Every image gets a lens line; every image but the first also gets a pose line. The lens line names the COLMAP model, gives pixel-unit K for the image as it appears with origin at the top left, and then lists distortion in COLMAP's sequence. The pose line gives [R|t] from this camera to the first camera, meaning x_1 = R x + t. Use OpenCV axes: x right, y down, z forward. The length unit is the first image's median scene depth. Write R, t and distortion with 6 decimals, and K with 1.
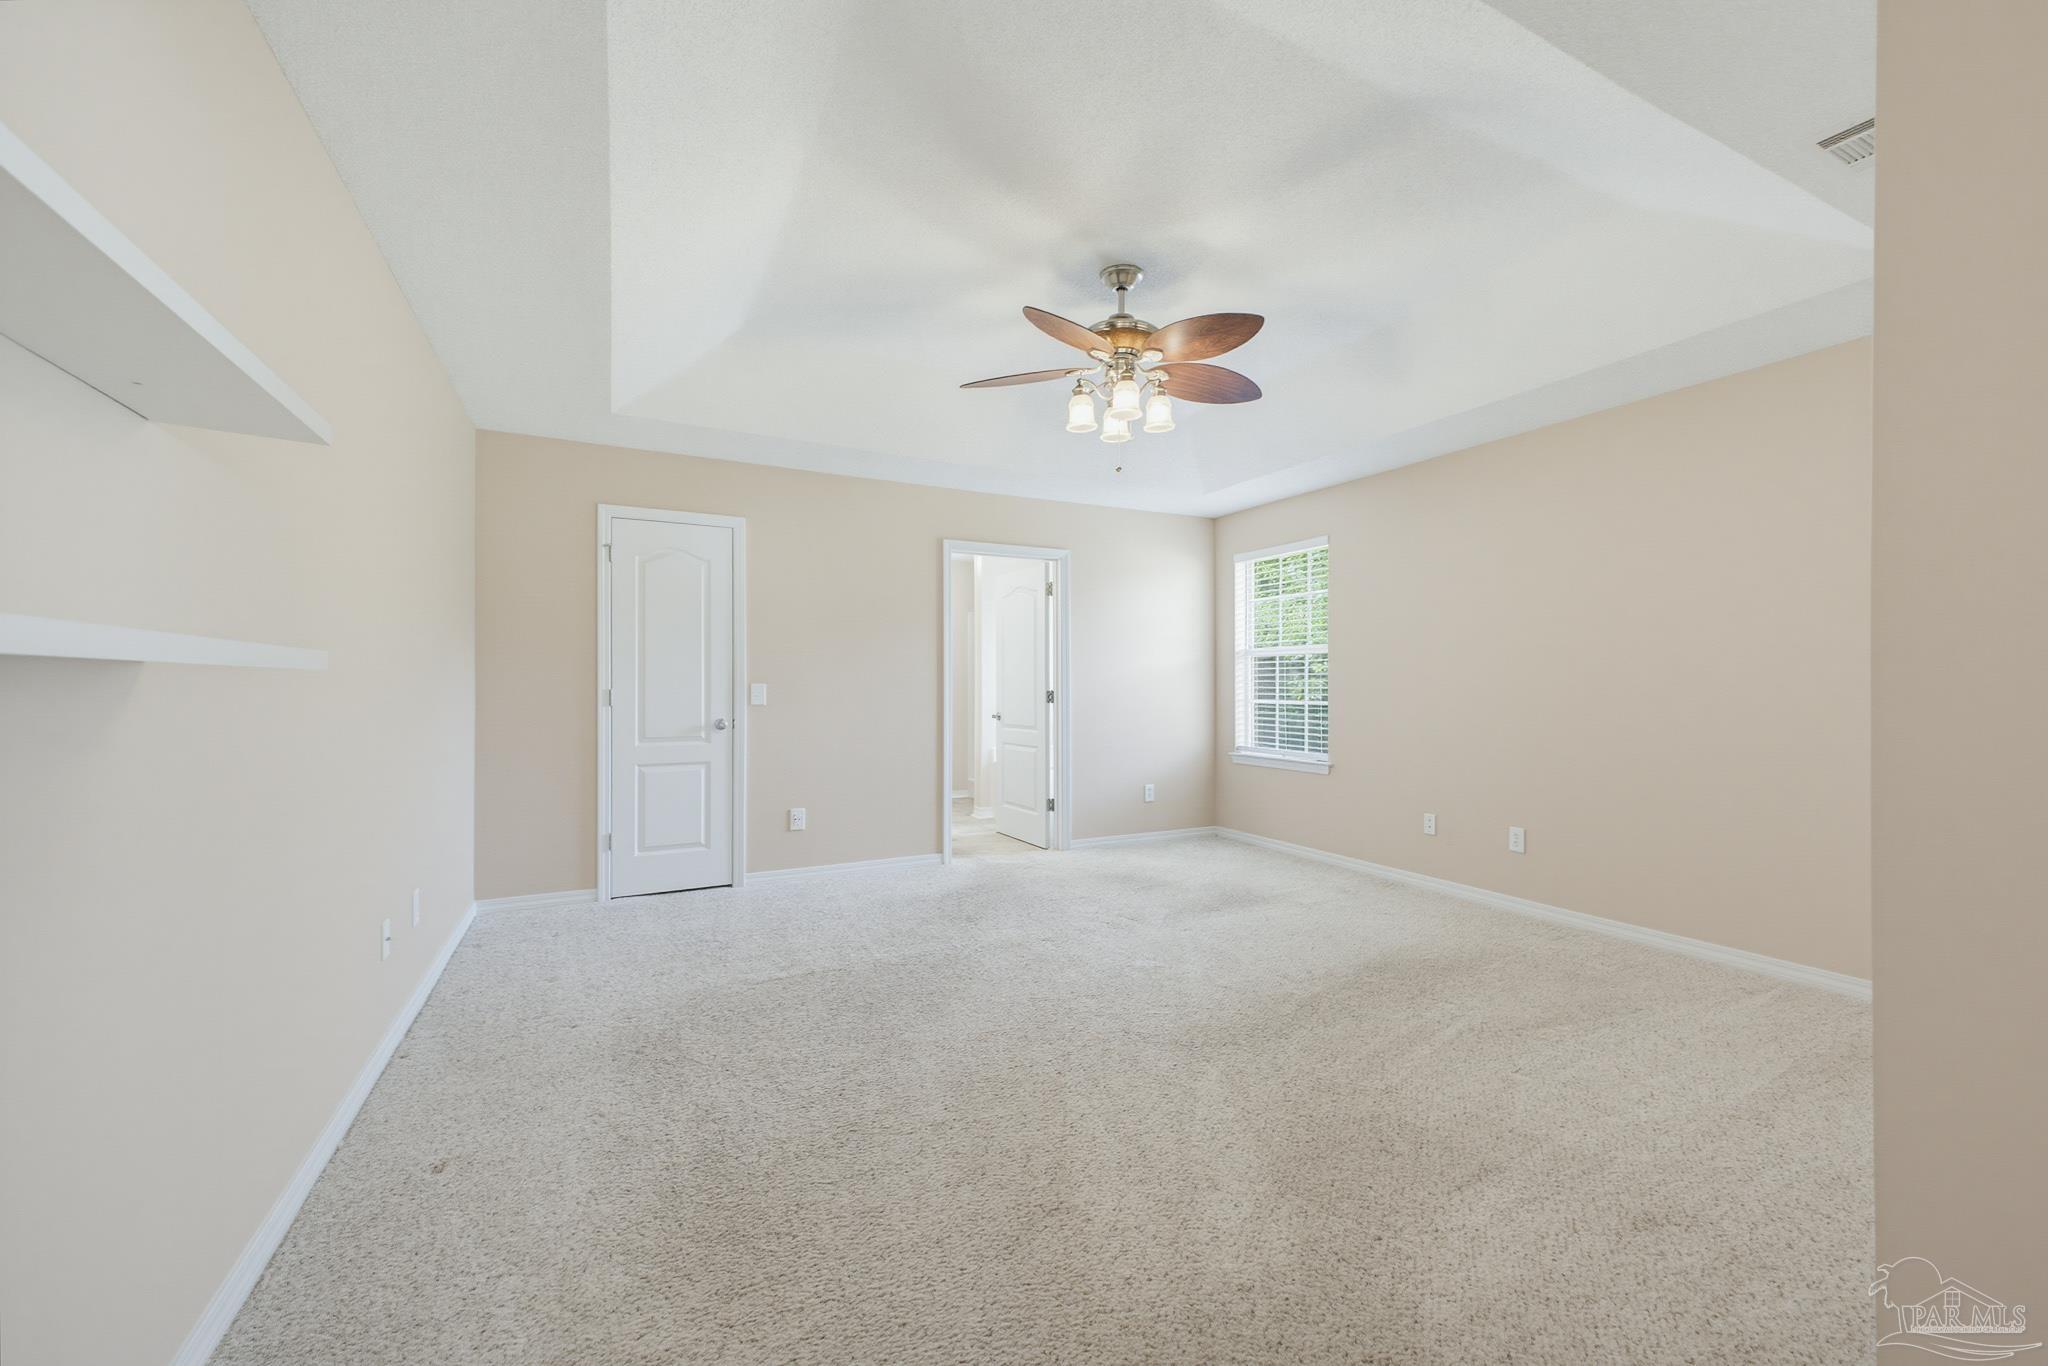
lens RADIAL K [[852.0, 0, 1024.0], [0, 852.0, 683.0], [0, 0, 1]] dist [0.000197, 0.000012]
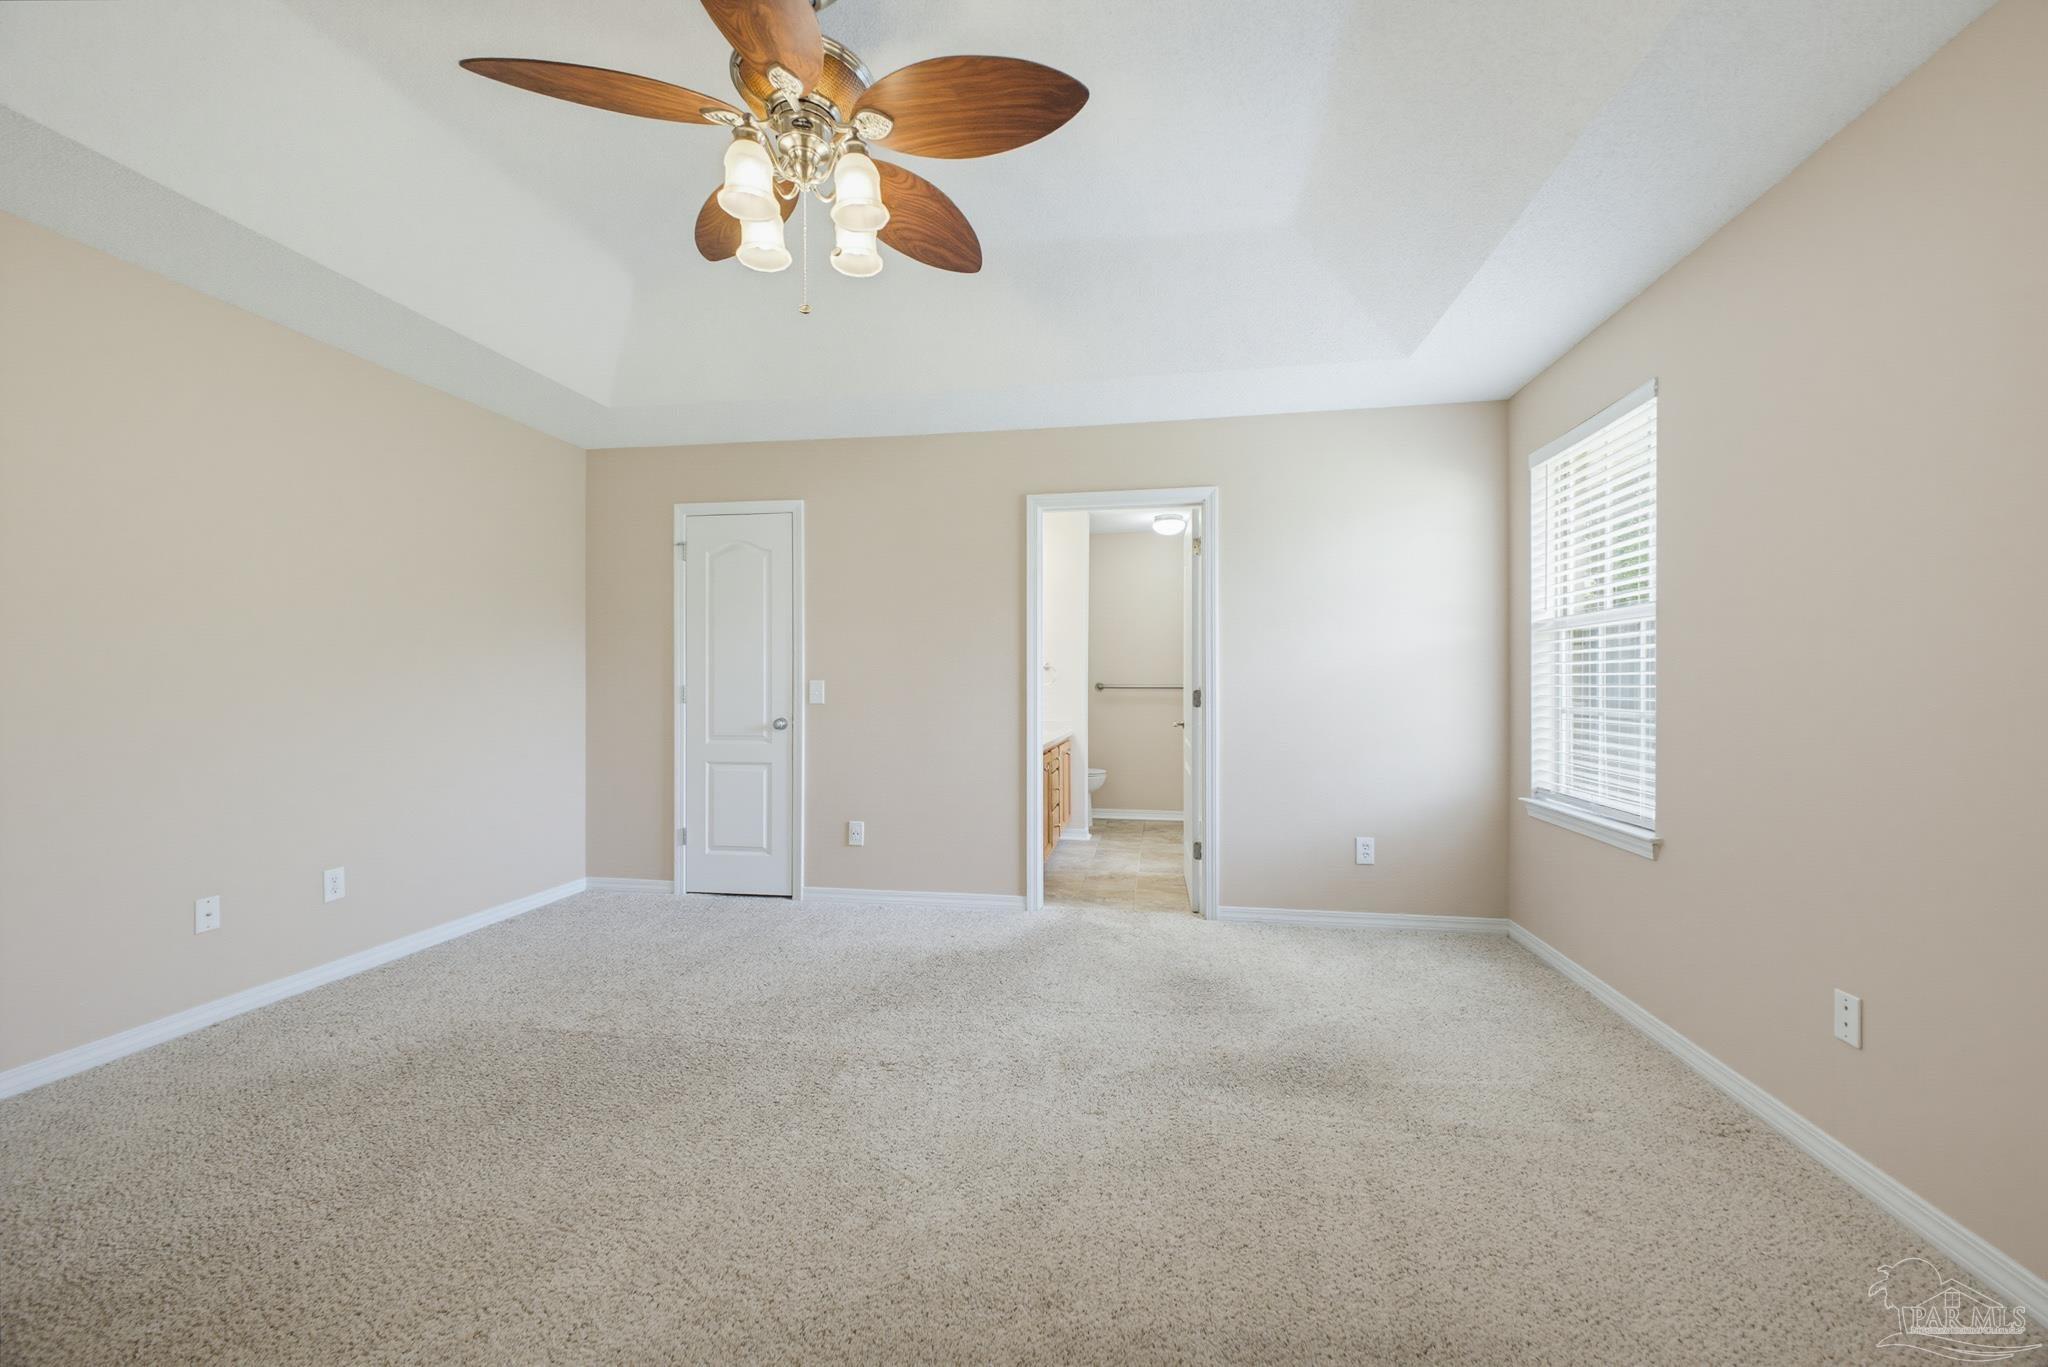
lens RADIAL K [[808.7, 0, 1024.0], [0, 808.7, 683.5], [0, 0, 1]] dist [0.009747, -0.000073]
pose [[0.790679, -0.000725, -0.612230, 0.394838], [0.000916, 1.000000, -0.000001, 0.004654], [0.612230, -0.000560, 0.790680, 0.454706]]
